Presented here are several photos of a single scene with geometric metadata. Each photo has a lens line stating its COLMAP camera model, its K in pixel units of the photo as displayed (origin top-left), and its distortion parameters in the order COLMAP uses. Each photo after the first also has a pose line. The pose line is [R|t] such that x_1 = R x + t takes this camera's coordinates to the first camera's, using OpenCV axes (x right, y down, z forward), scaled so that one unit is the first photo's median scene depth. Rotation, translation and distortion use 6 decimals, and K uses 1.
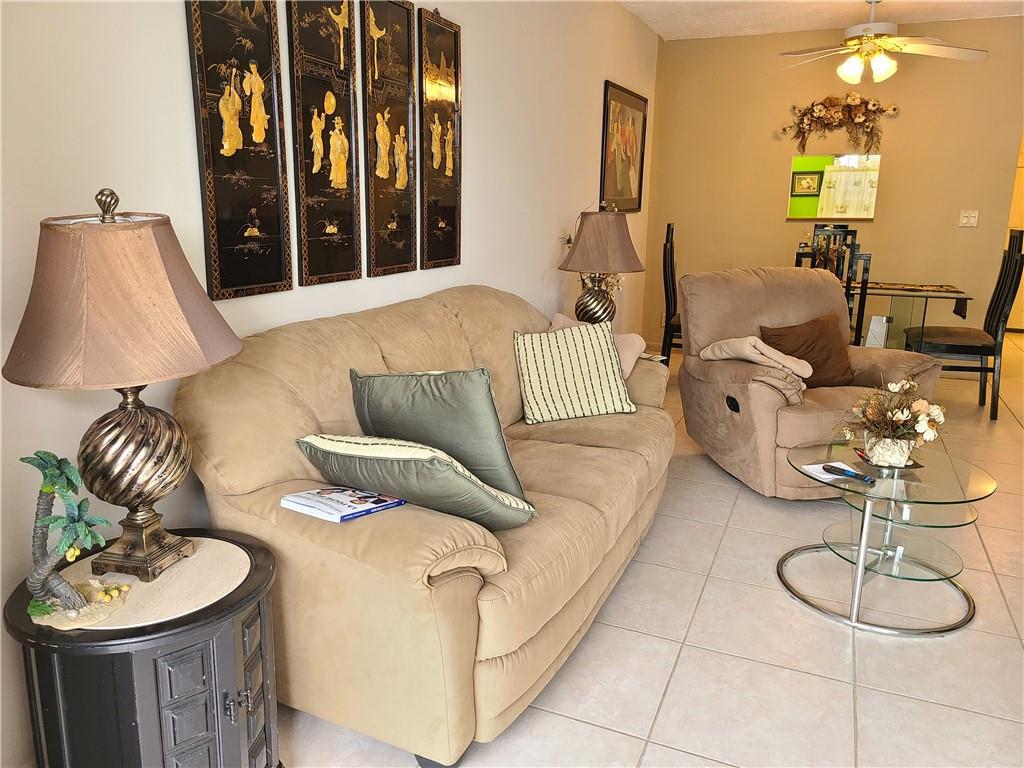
lens RADIAL K [[765.7, 0, 512.4], [0, 765.7, 379.0], [0, 0, 1]] dist [0.058359, -0.039992]
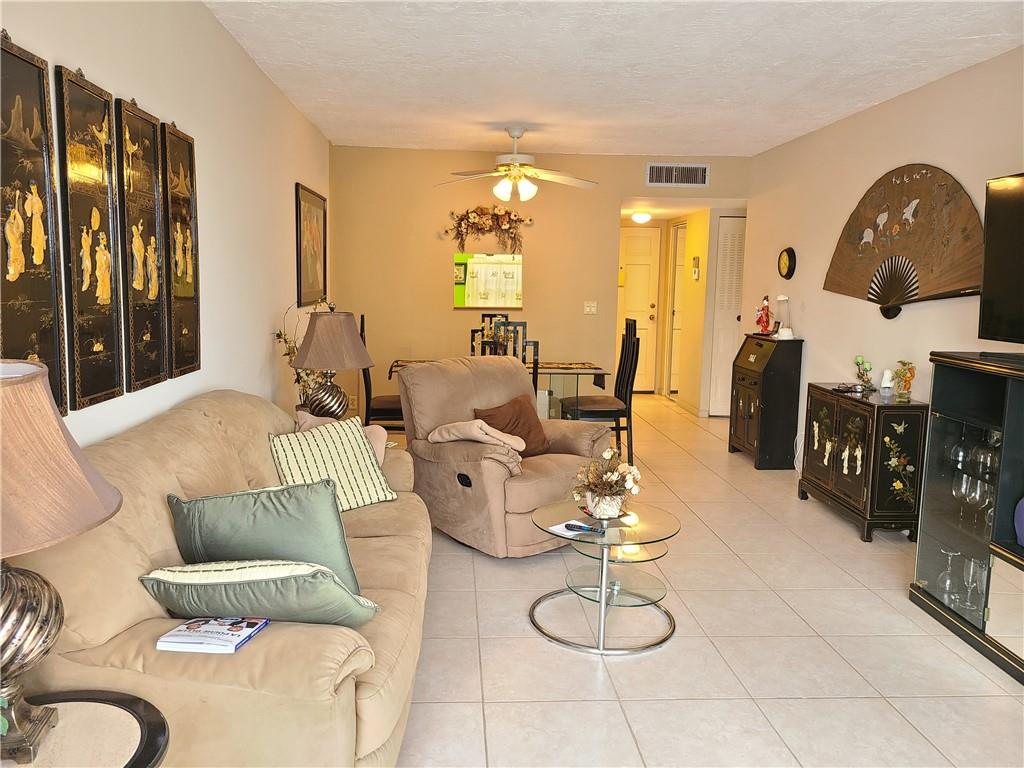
lens RADIAL K [[765.7, 0, 508.2], [0, 765.7, 378.1], [0, 0, 1]] dist [0.058359, -0.039992]
pose [[0.891456, -0.051796, 0.450138, -0.186981], [0.093931, 0.992989, -0.071762, -0.035262], [-0.443265, 0.106255, 0.890071, -0.057826]]
